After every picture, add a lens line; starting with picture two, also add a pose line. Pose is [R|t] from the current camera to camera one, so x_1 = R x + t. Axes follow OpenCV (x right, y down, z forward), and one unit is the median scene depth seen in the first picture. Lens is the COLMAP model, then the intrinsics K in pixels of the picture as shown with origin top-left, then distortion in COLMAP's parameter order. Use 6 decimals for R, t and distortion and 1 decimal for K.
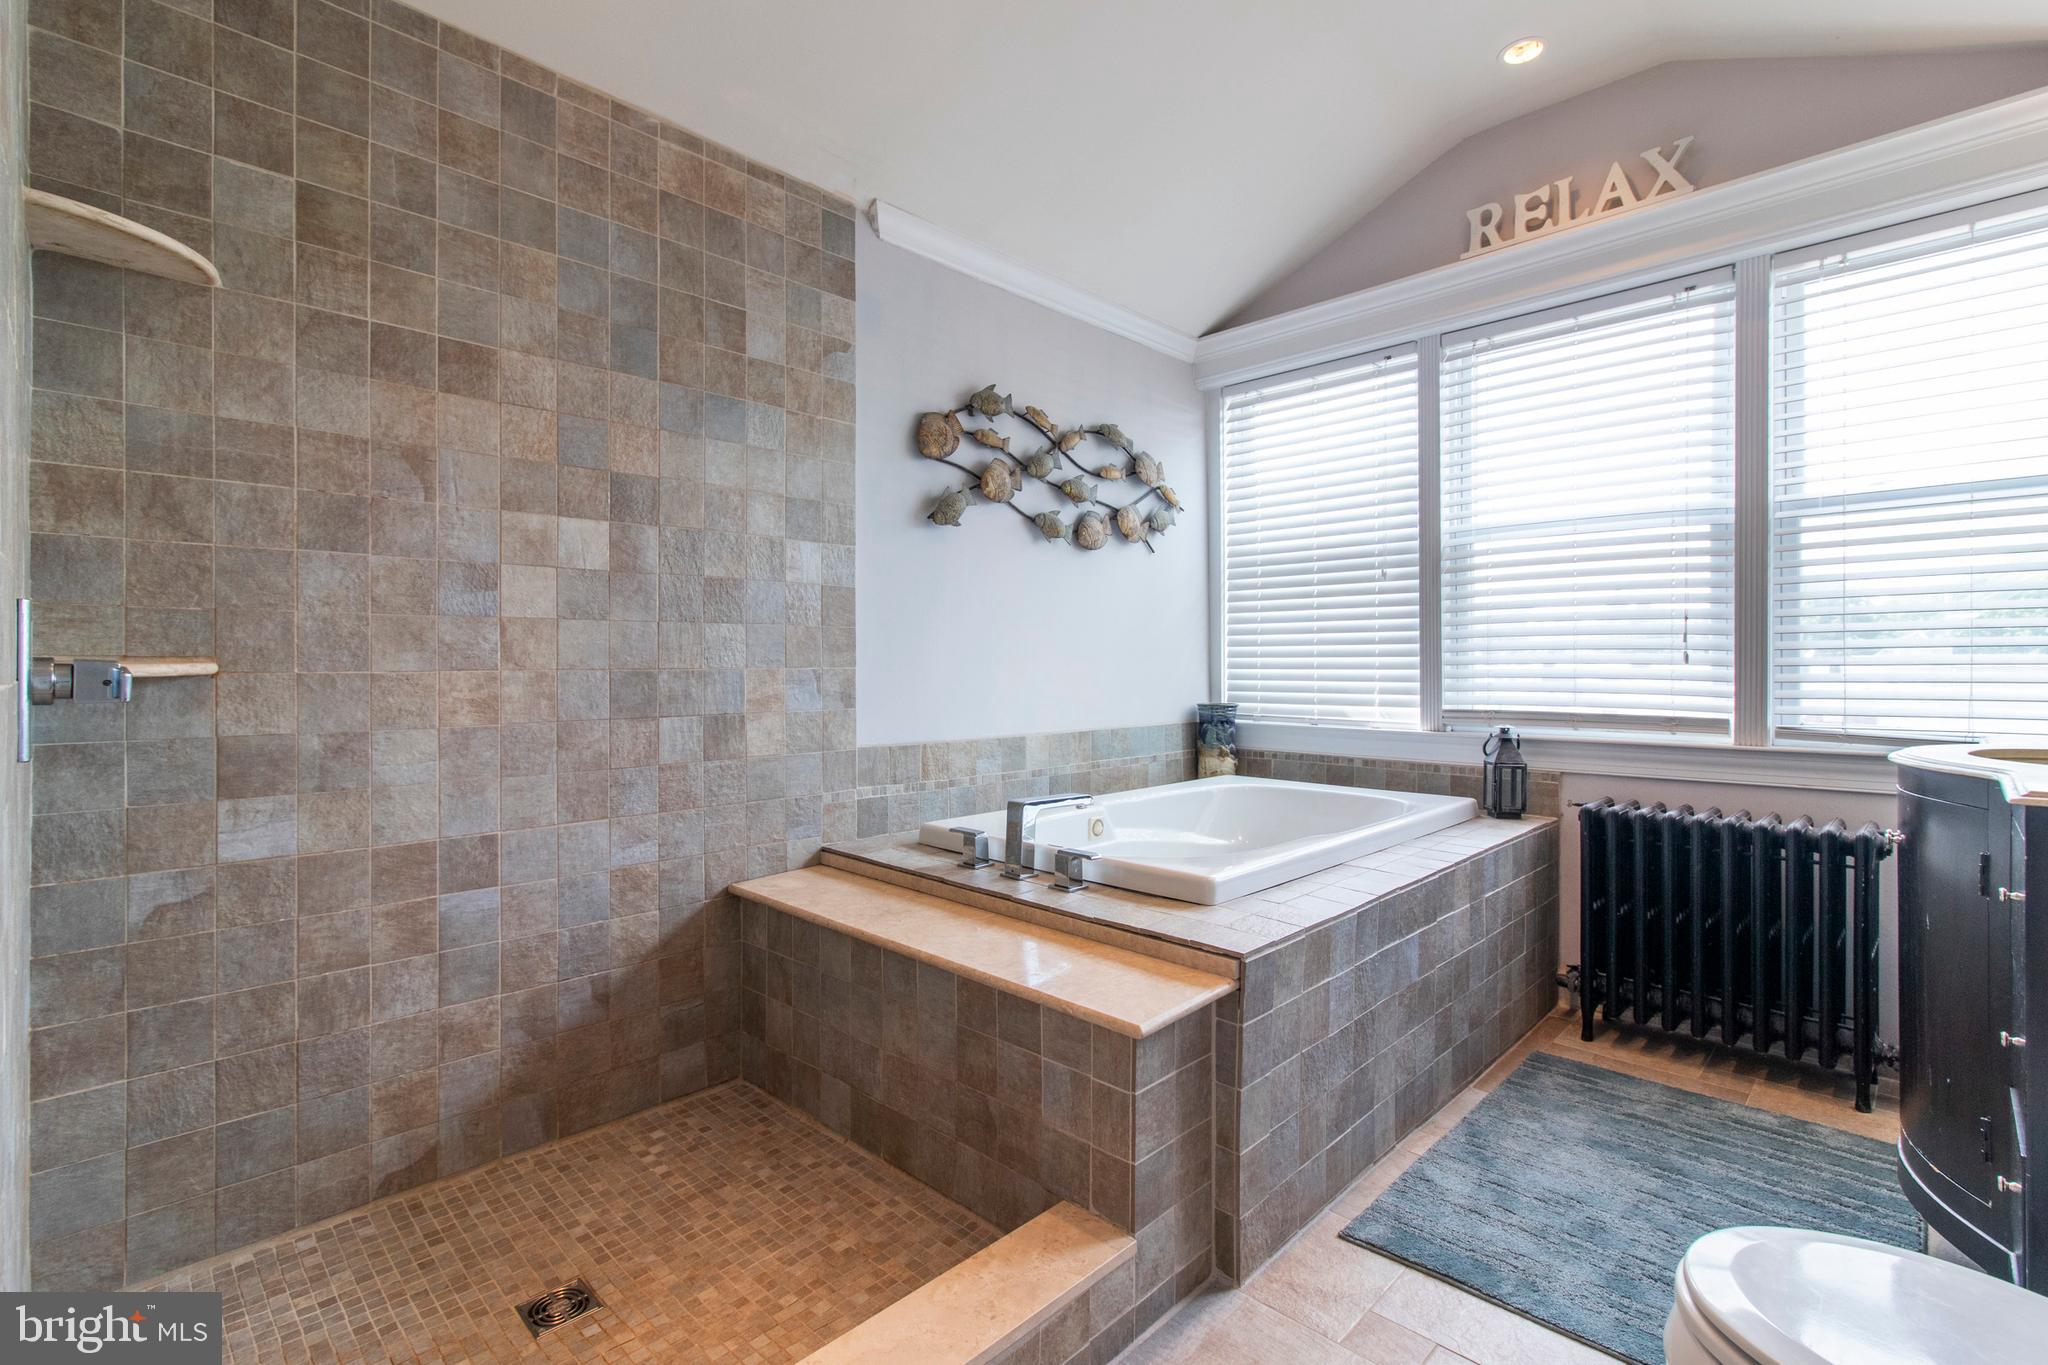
lens RADIAL K [[932.7, 0, 1025.6], [0, 932.7, 666.2], [0, 0, 1]] dist [0.001229, 0.000014]
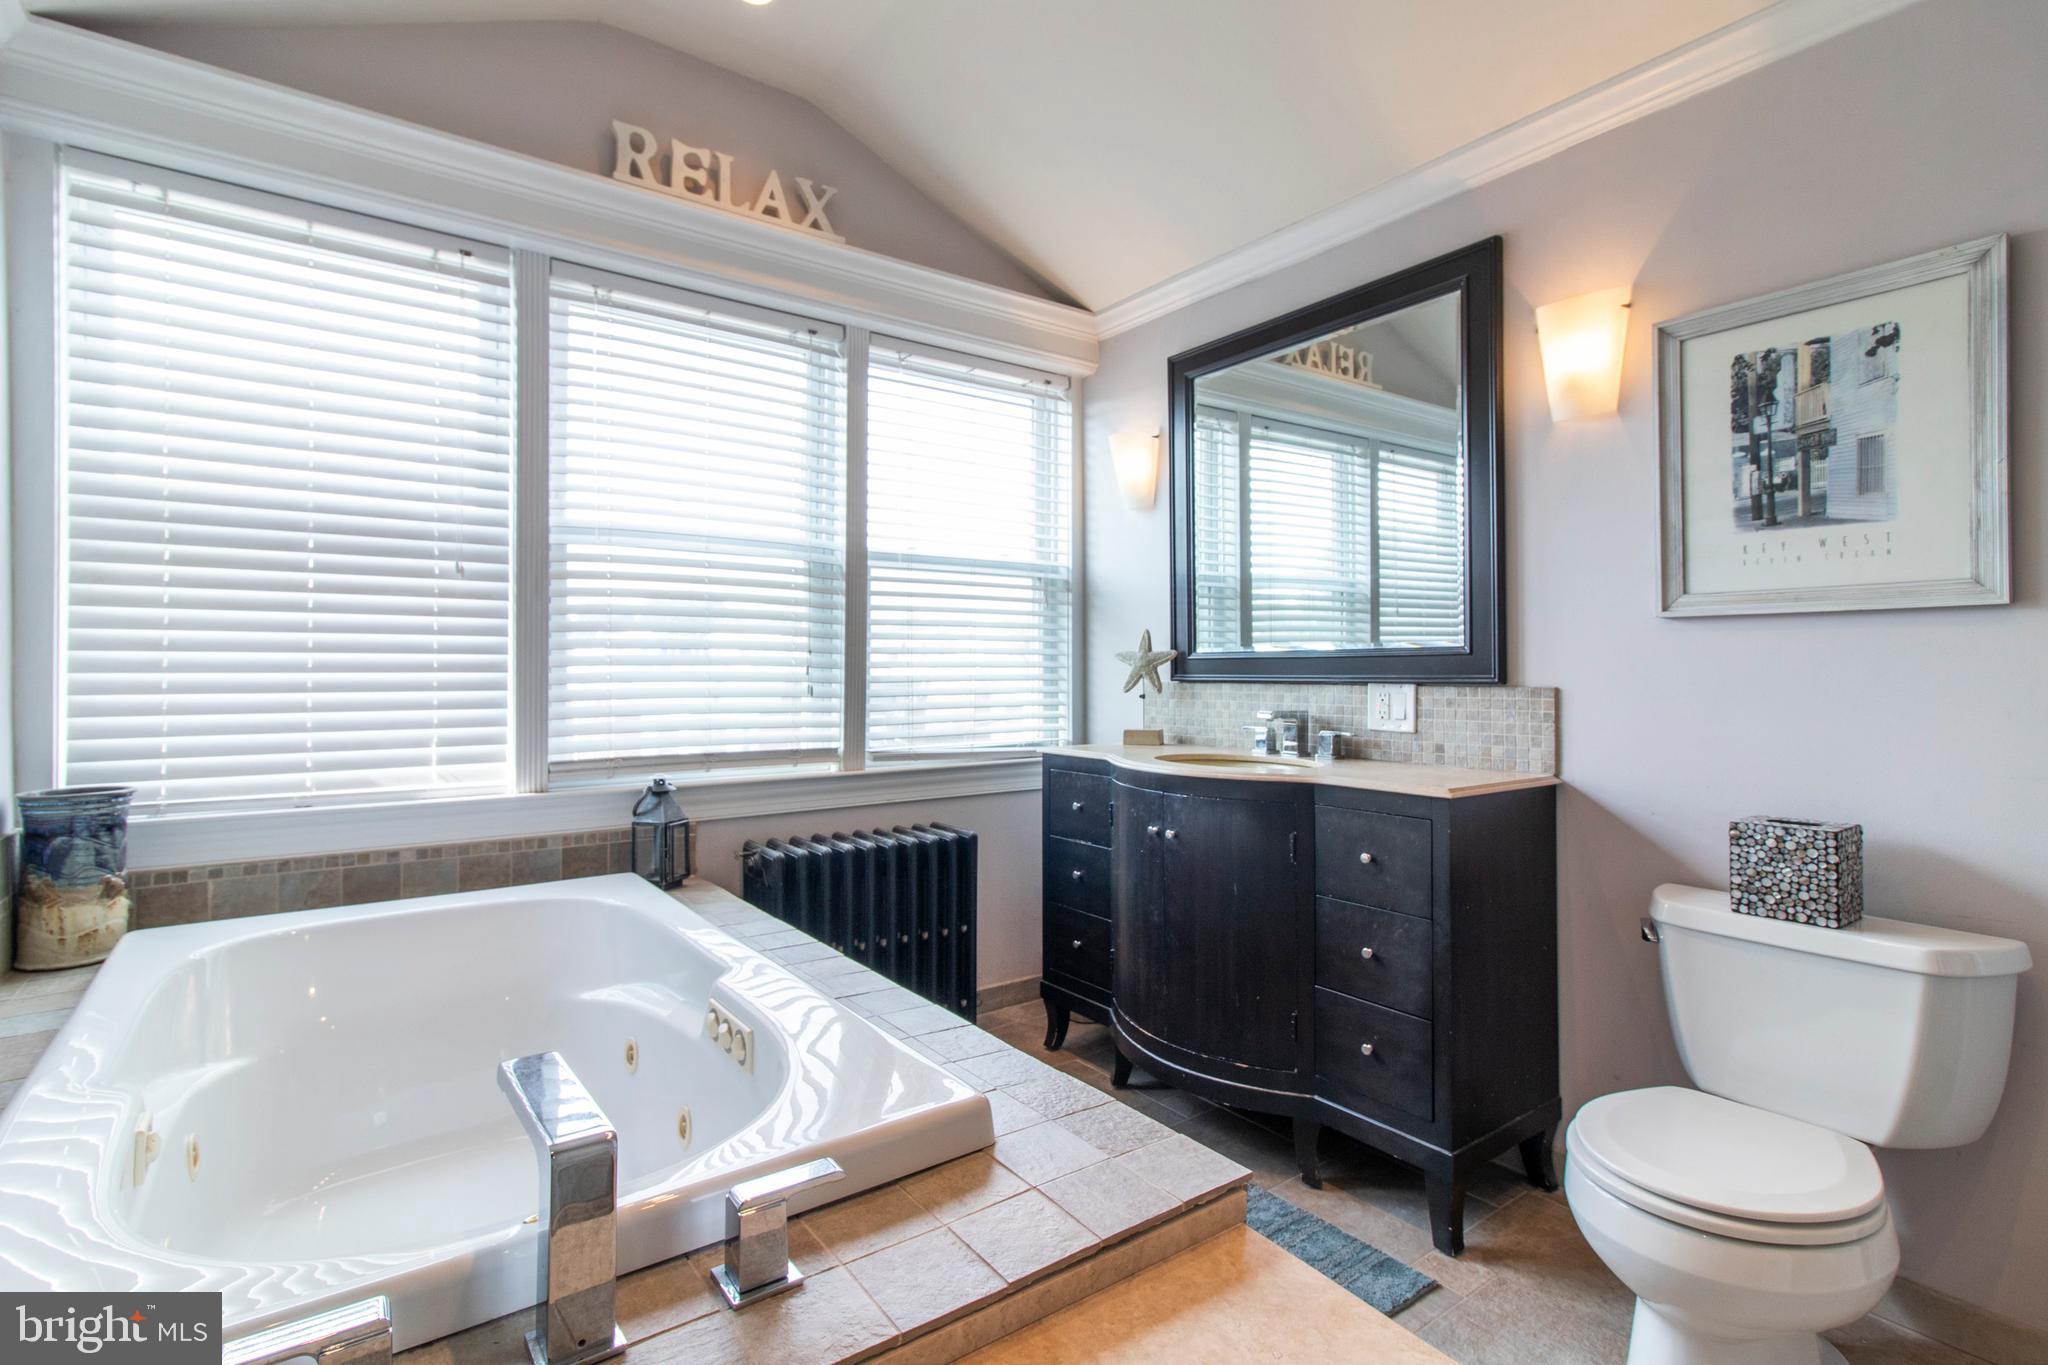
lens RADIAL K [[932.7, 0, 1025.6], [0, 932.7, 666.2], [0, 0, 1]] dist [0.001229, 0.000014]
pose [[0.174669, 0.006048, 0.984609, -0.215370], [0.001337, 0.999979, -0.006380, -0.024076], [-0.984626, 0.002431, 0.174657, 0.491230]]
